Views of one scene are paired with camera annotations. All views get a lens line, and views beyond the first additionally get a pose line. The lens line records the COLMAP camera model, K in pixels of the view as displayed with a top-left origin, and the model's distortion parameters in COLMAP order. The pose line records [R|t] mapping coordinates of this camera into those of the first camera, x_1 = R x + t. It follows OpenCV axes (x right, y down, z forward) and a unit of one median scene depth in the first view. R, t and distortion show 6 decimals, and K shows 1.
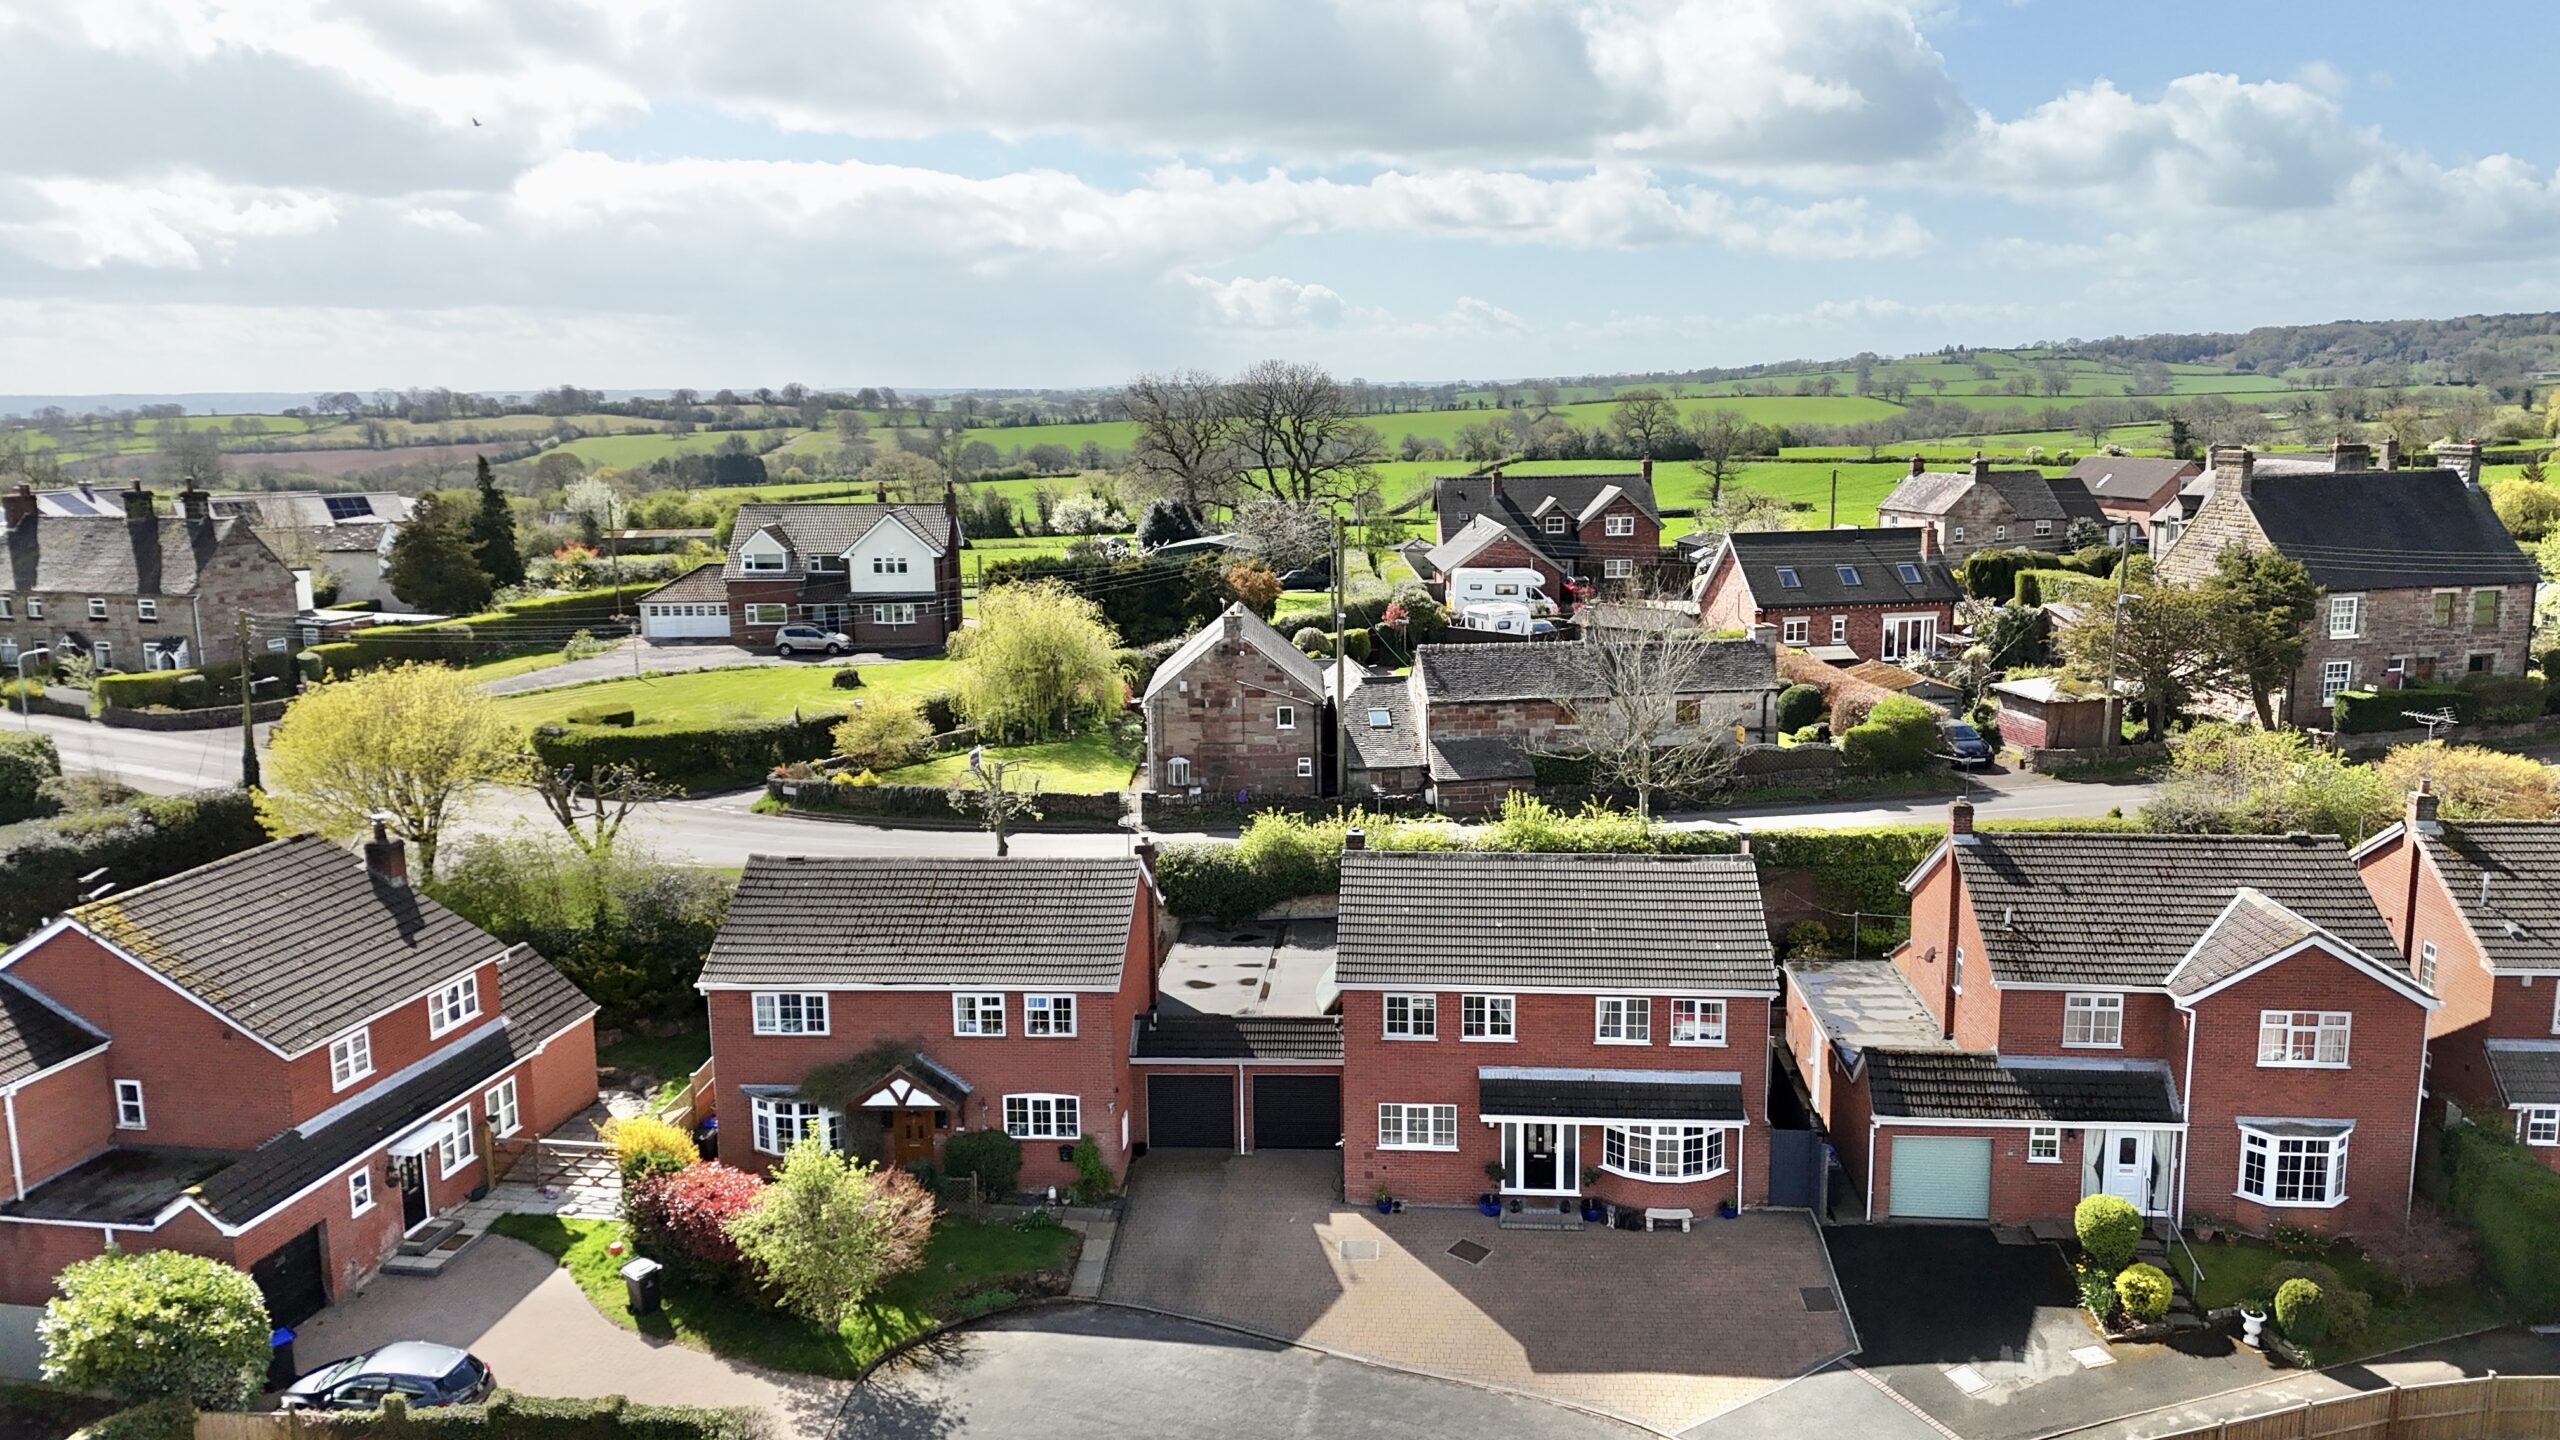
lens RADIAL K [[1855.8, 0, 1280.0], [0, 1855.8, 720.0], [0, 0, 1]] dist [0.102552, -0.105268]
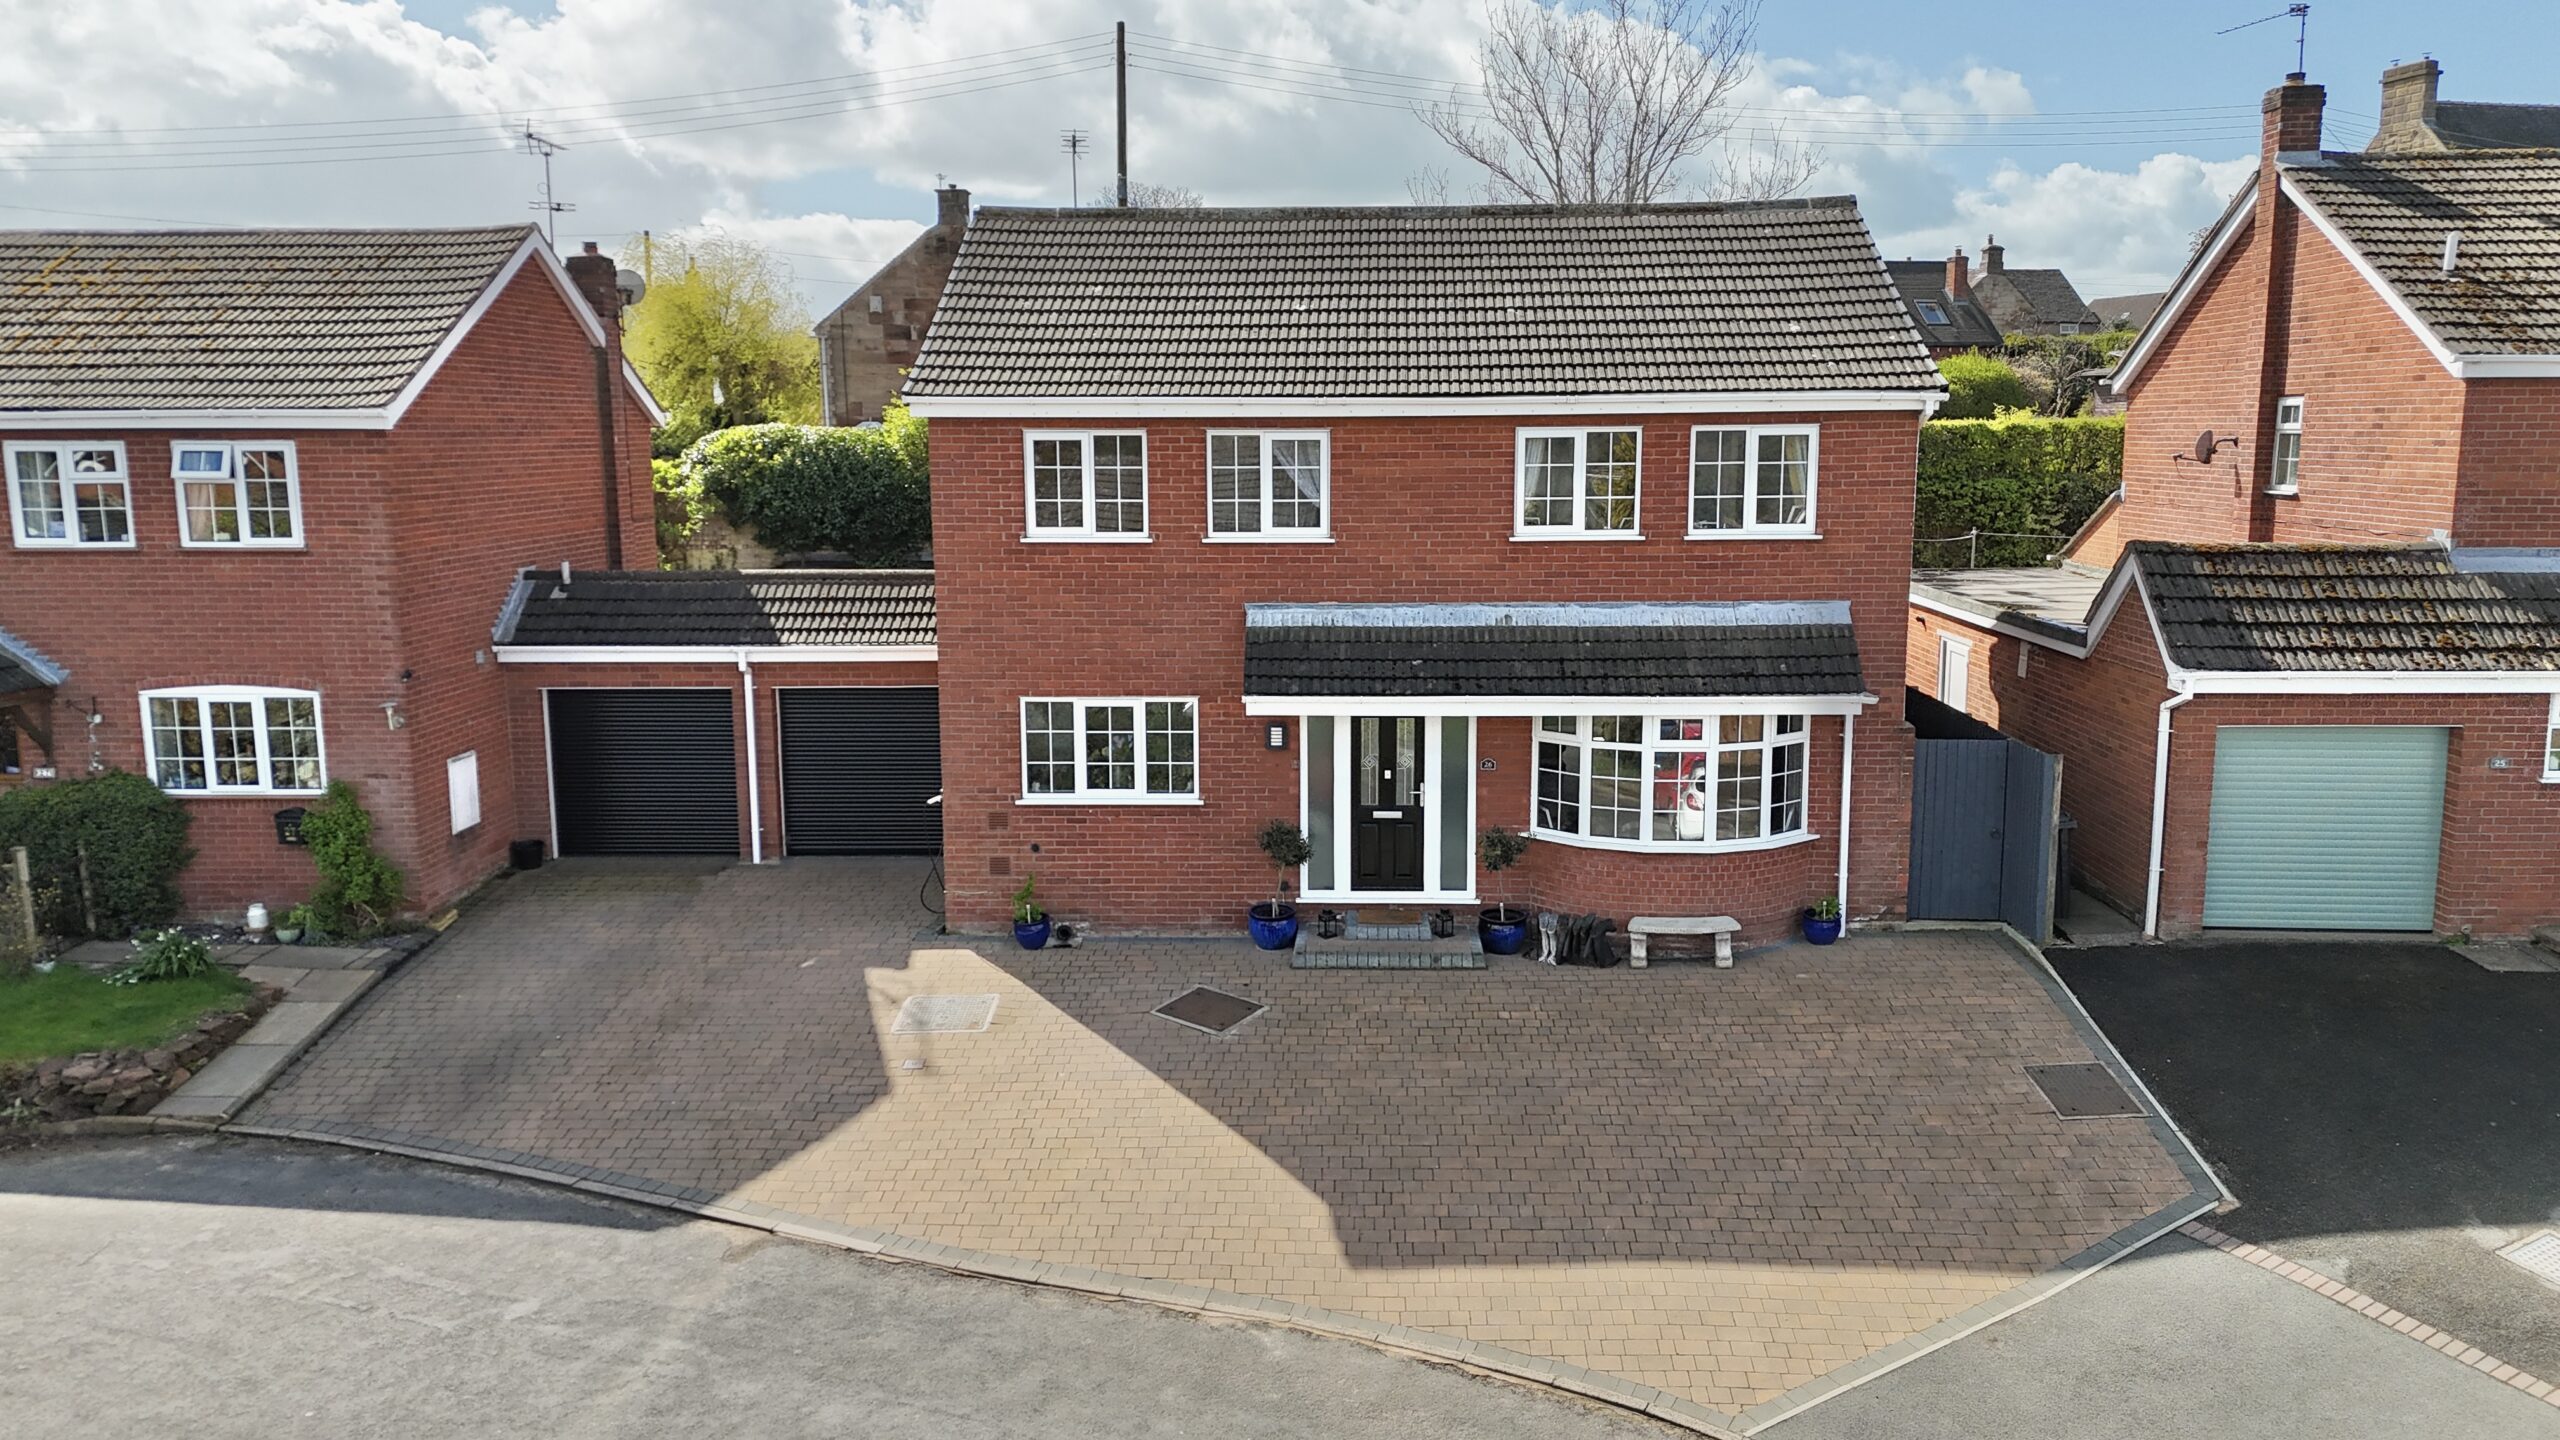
lens RADIAL K [[1855.8, 0, 1280.0], [0, 1855.8, 720.0], [0, 0, 1]] dist [0.102552, -0.105268]
pose [[0.999156, 0.003036, 0.040976, 0.060453], [-0.002060, 0.999714, -0.023845, 0.139329], [-0.041037, 0.023741, 0.998876, 0.355953]]
